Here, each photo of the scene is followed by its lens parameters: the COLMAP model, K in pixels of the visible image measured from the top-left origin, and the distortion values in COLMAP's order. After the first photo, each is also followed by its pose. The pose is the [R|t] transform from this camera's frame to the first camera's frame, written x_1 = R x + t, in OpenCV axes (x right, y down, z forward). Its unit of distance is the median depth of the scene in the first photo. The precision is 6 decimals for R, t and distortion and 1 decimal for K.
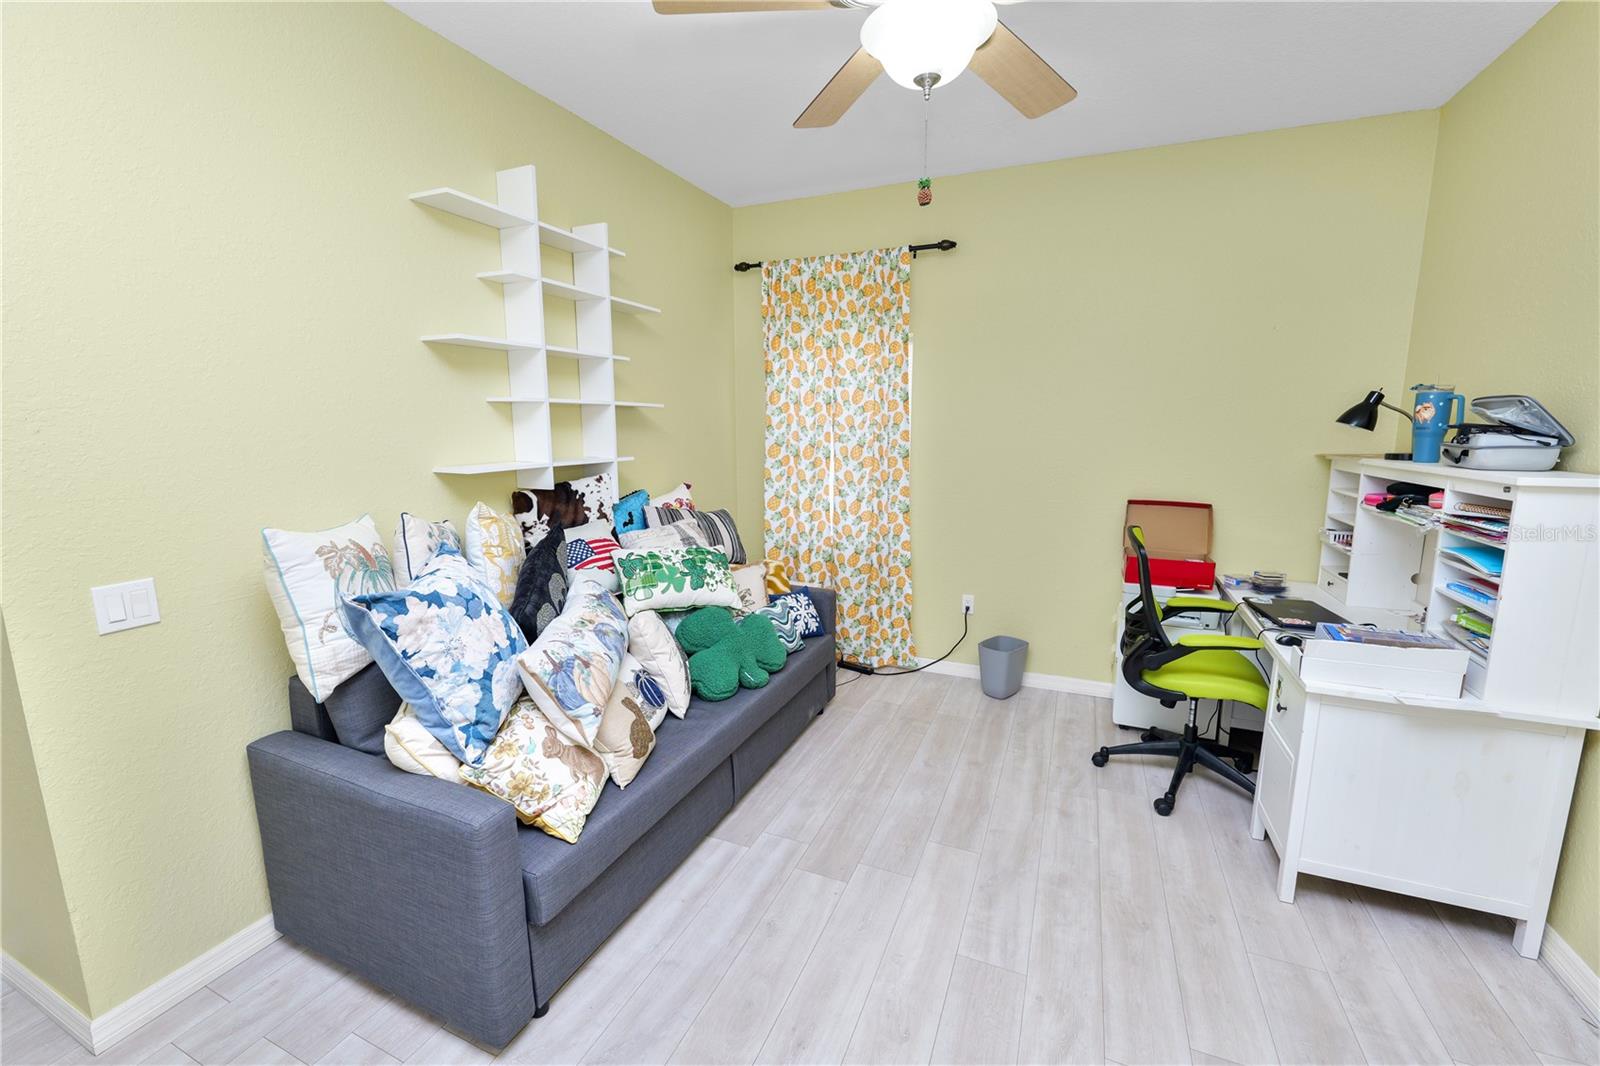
lens RADIAL K [[654.0, 0, 794.1], [0, 654.0, 533.4], [0, 0, 1]] dist [-0.011802, 0.001420]
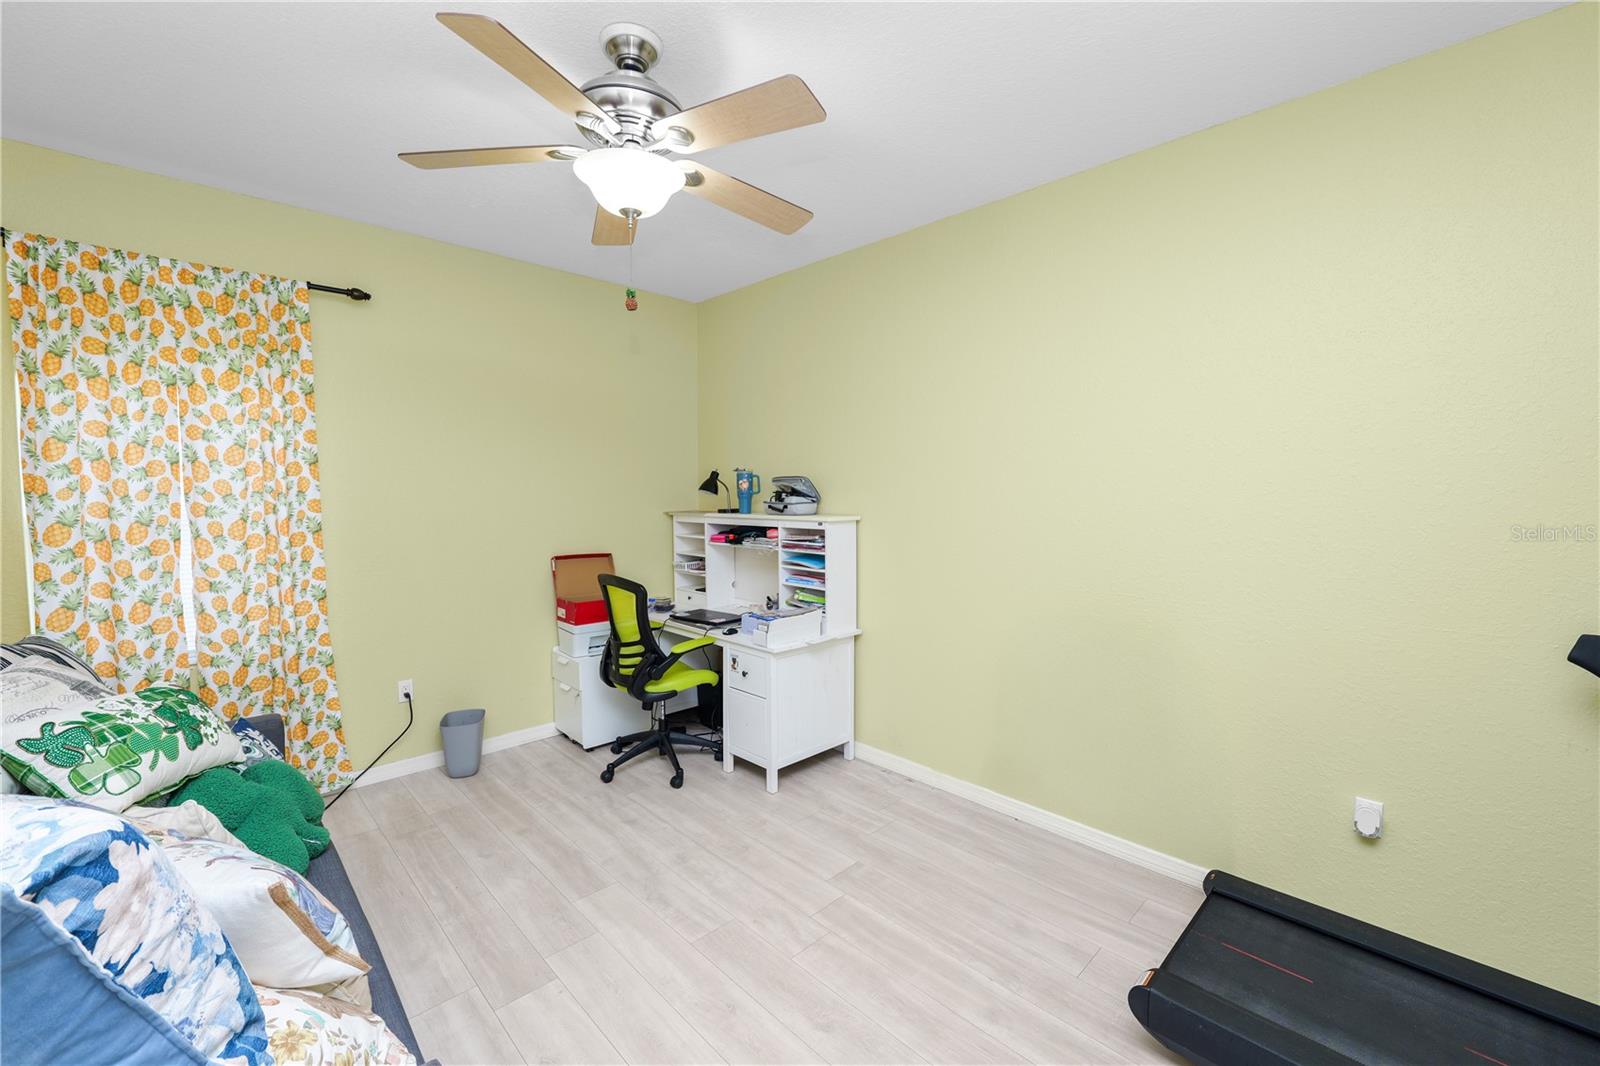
lens RADIAL K [[654.0, 0, 802.1], [0, 654.0, 530.8], [0, 0, 1]] dist [-0.011802, 0.001420]
pose [[0.378393, -0.053790, 0.924081, -0.511255], [0.152328, 0.988318, -0.004846, -0.031277], [-0.913025, 0.142597, 0.382166, 0.197653]]
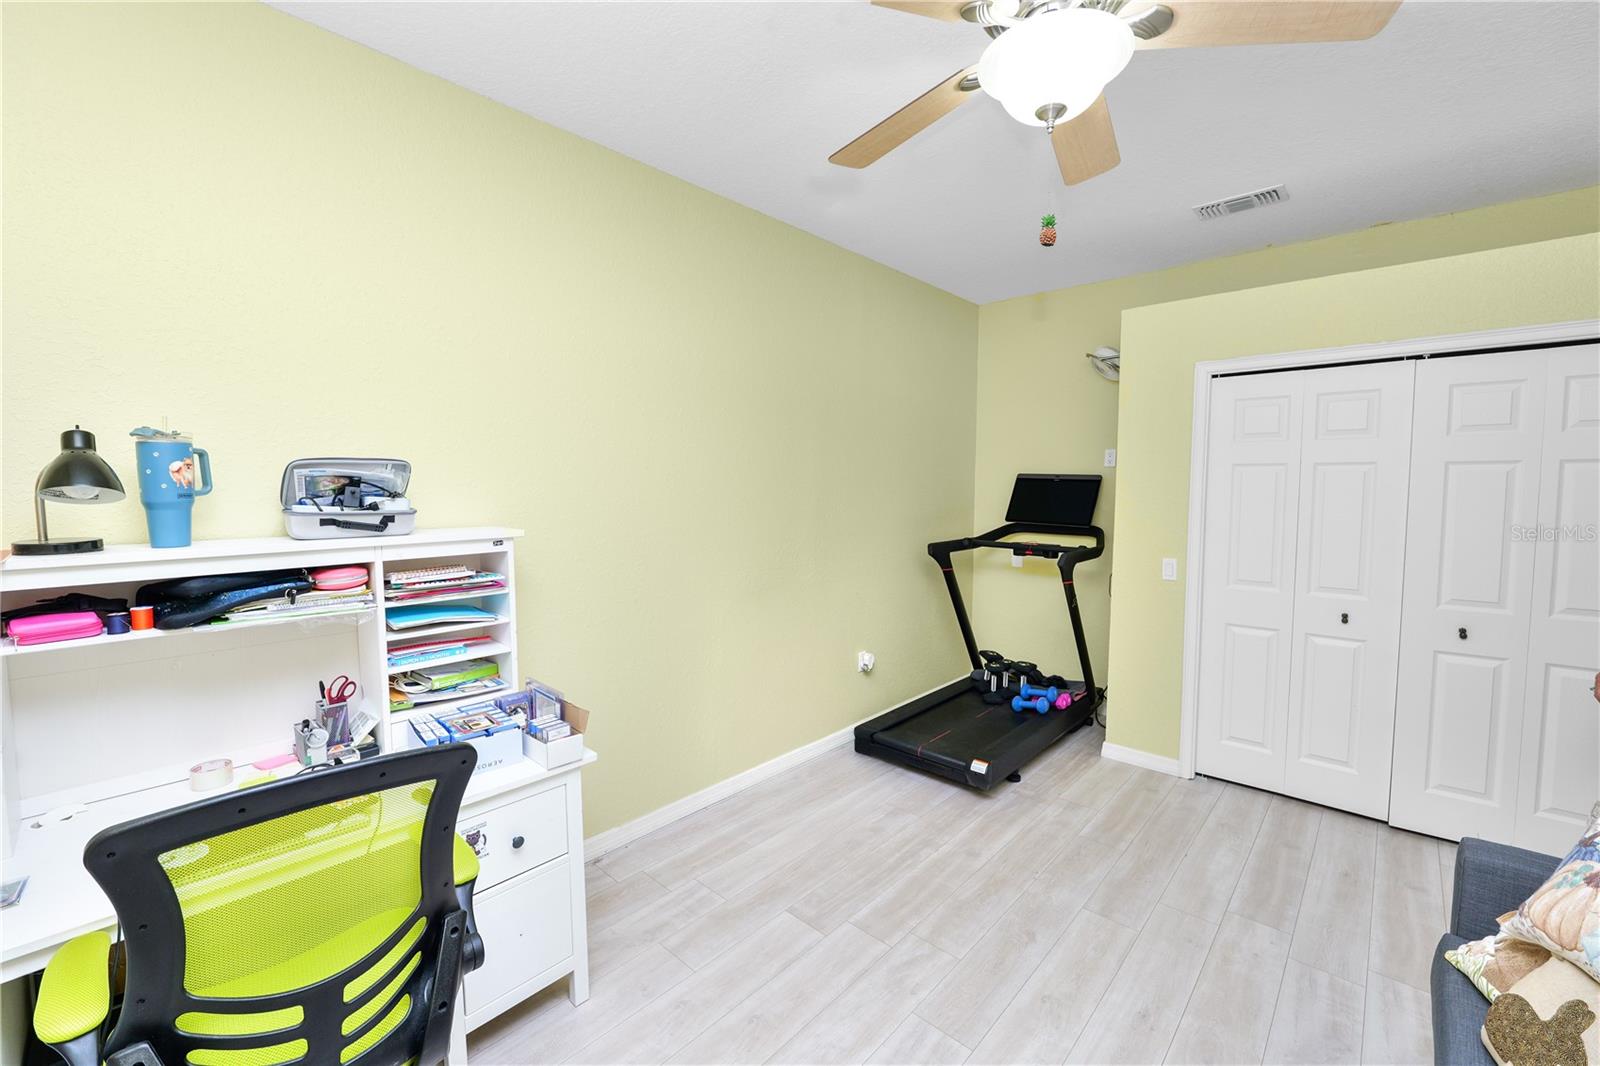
lens RADIAL K [[654.0, 0, 801.9], [0, 654.0, 531.7], [0, 0, 1]] dist [-0.011802, 0.001420]
pose [[-0.944296, -0.027927, 0.327911, 0.140481], [0.052383, 0.970935, 0.233539, -0.224063], [-0.324902, 0.237707, -0.915387, 1.273392]]
